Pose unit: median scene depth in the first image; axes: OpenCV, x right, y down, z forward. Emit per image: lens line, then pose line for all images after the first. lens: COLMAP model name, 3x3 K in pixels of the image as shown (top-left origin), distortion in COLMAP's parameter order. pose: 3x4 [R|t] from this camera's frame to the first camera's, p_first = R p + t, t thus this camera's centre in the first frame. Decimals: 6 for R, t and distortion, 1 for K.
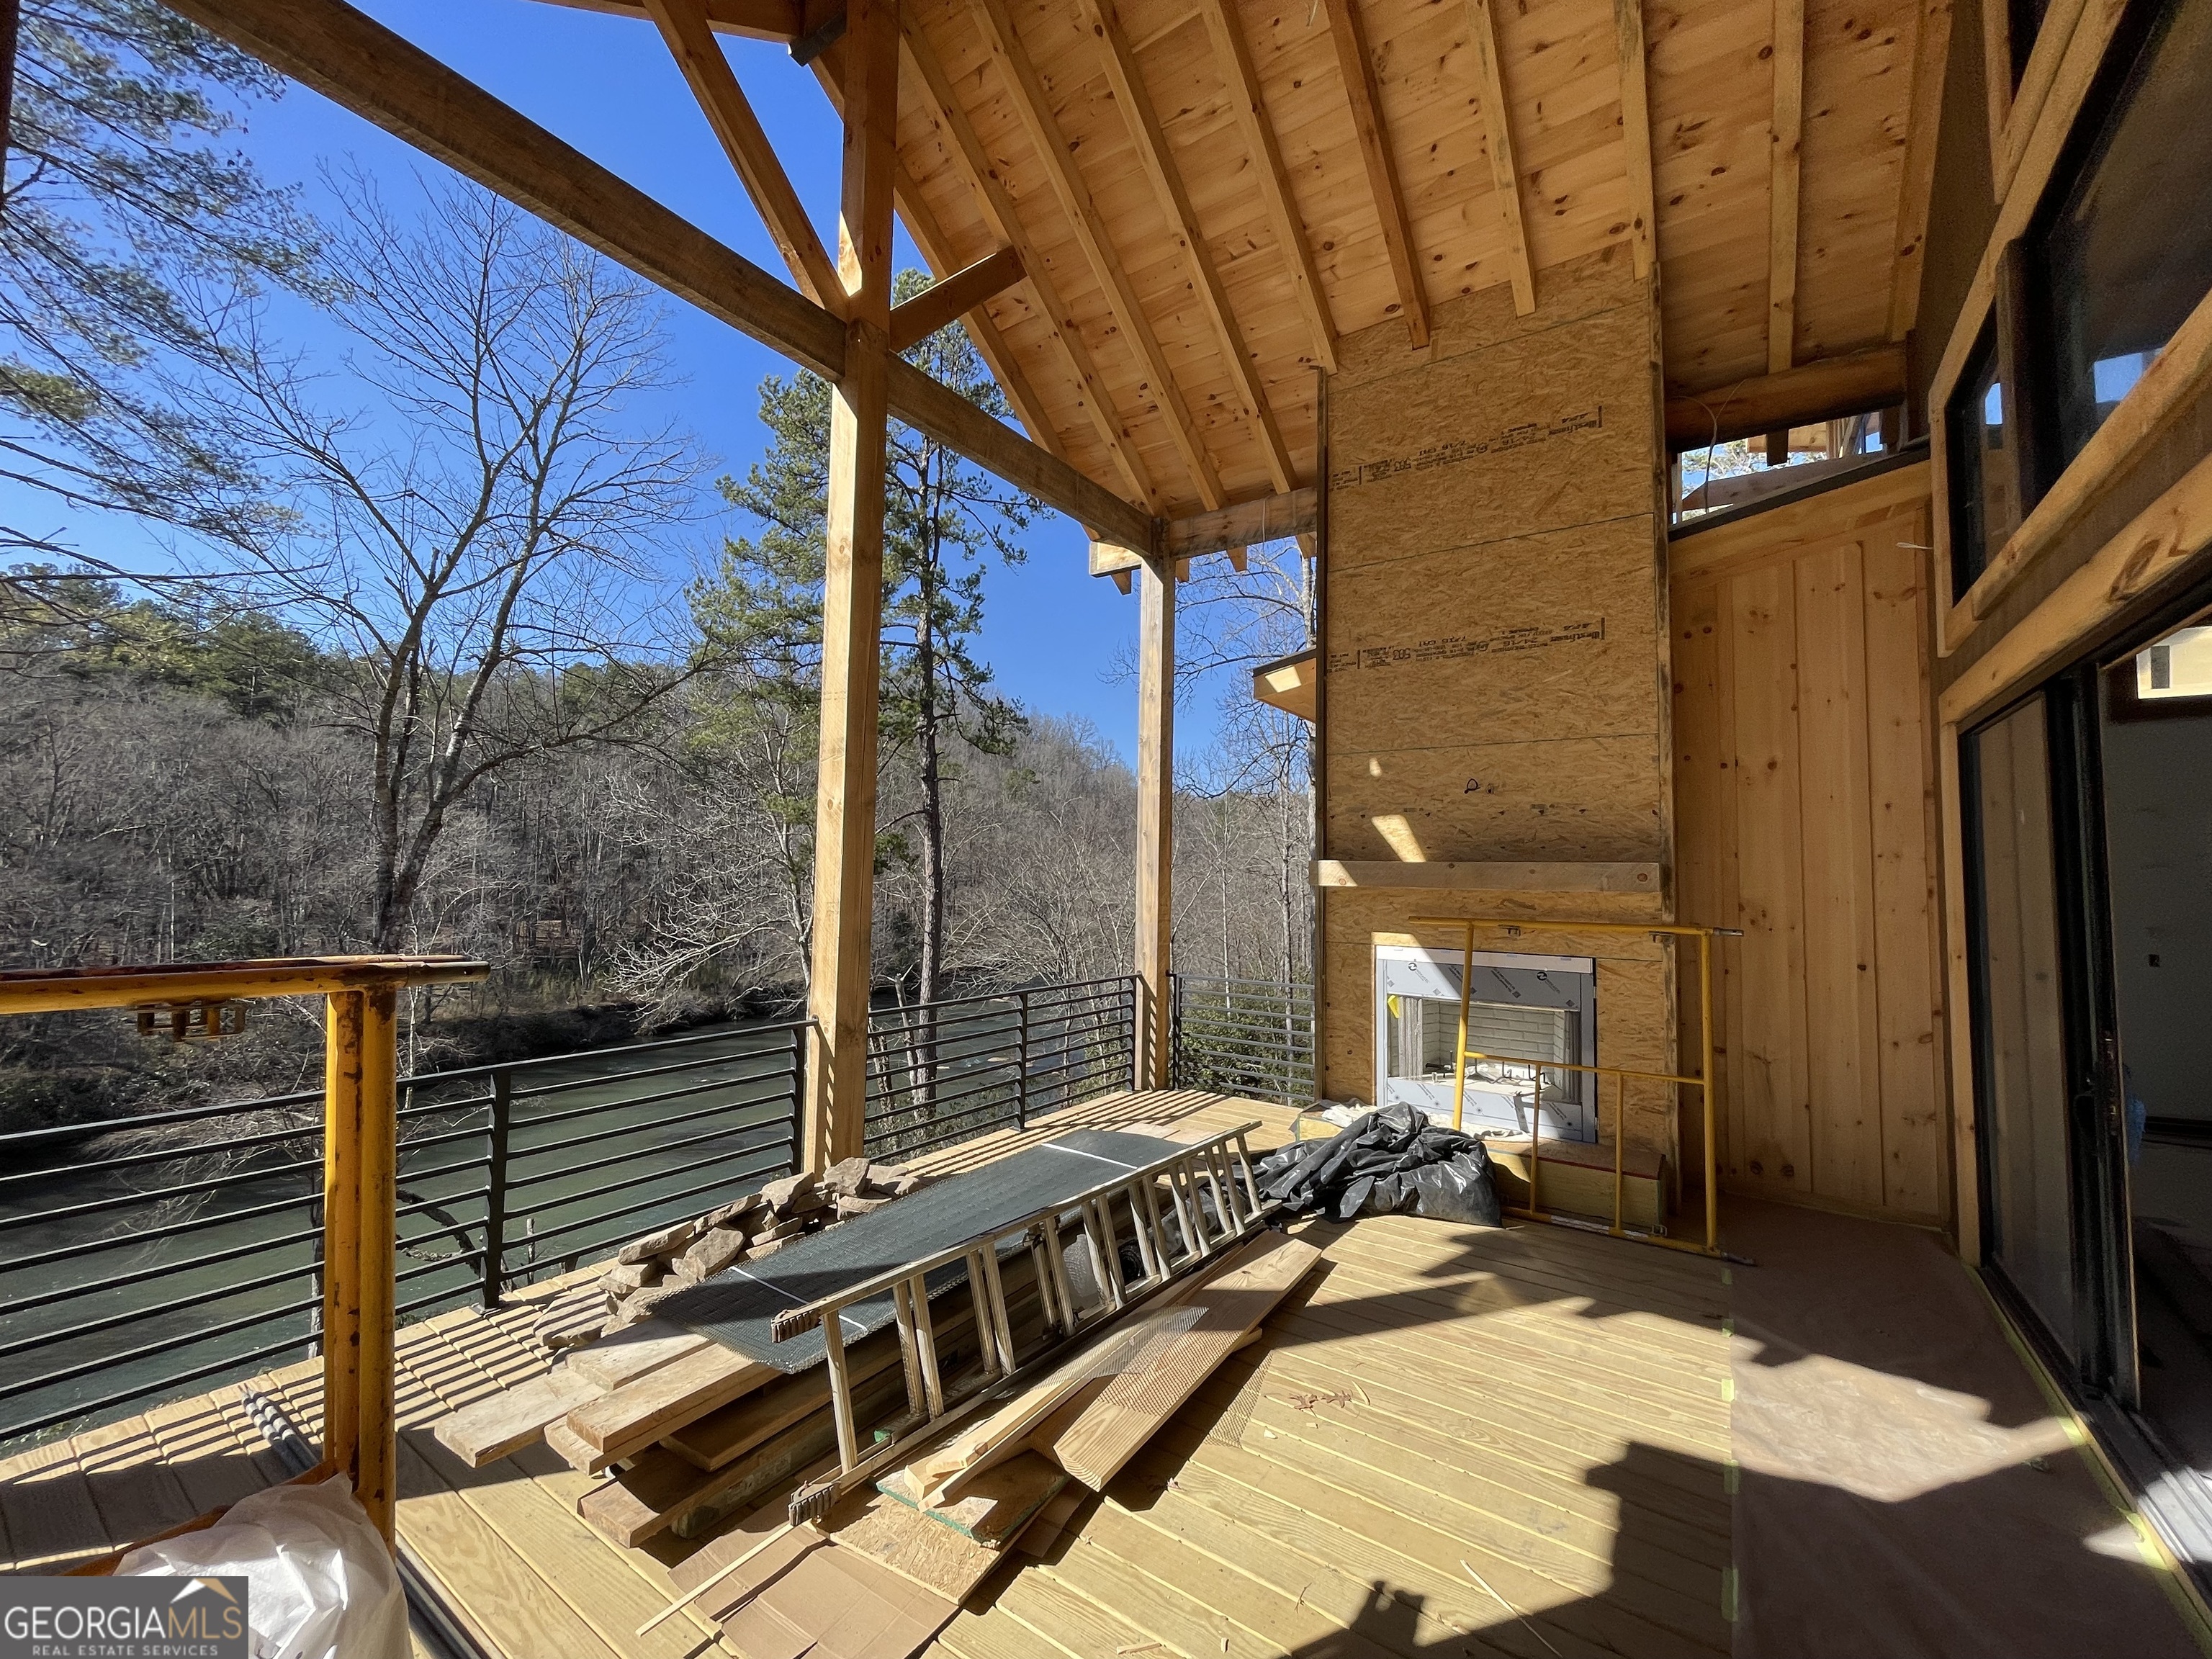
lens RADIAL K [[891.4, 0, 1106.0], [0, 891.4, 829.5], [0, 0, 1]] dist [0.000932, 0.000149]
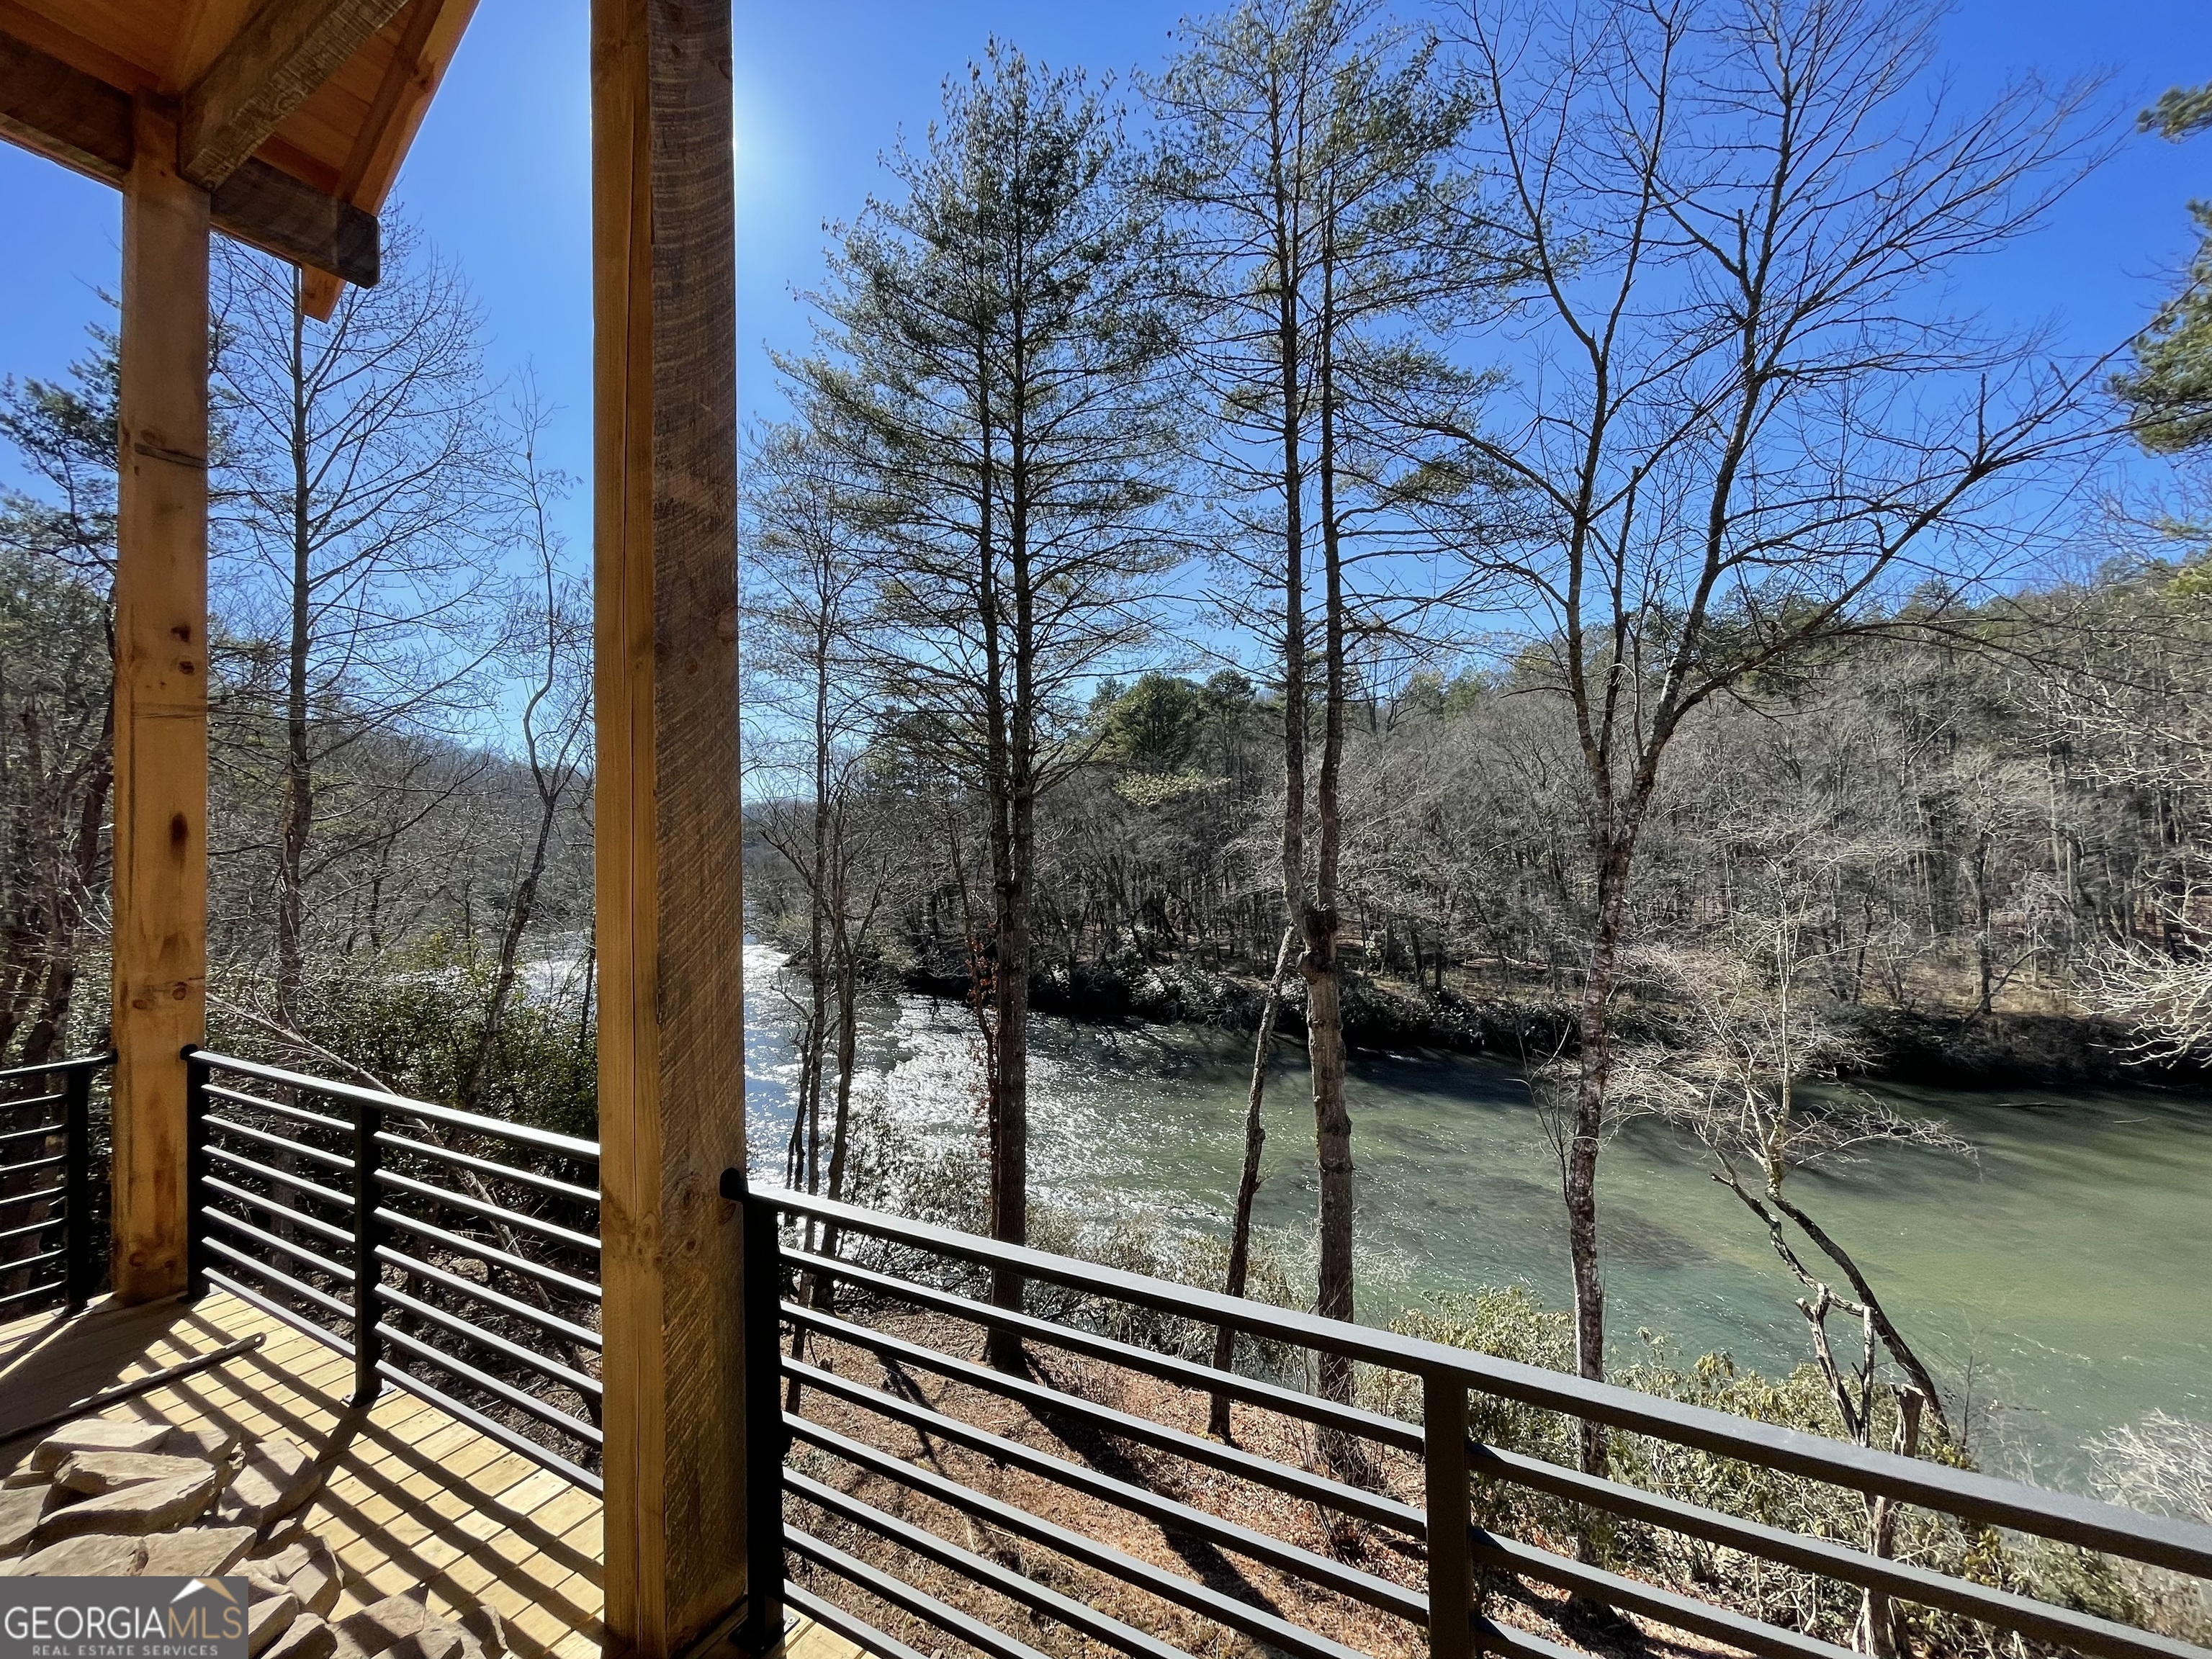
lens RADIAL K [[891.4, 0, 1106.0], [0, 891.4, 829.5], [0, 0, 1]] dist [0.000932, 0.000149]
pose [[0.102880, -0.040289, -0.993877, 0.046938], [0.074987, 0.996650, -0.032639, 0.027748], [0.991863, -0.071170, 0.105557, 0.406250]]
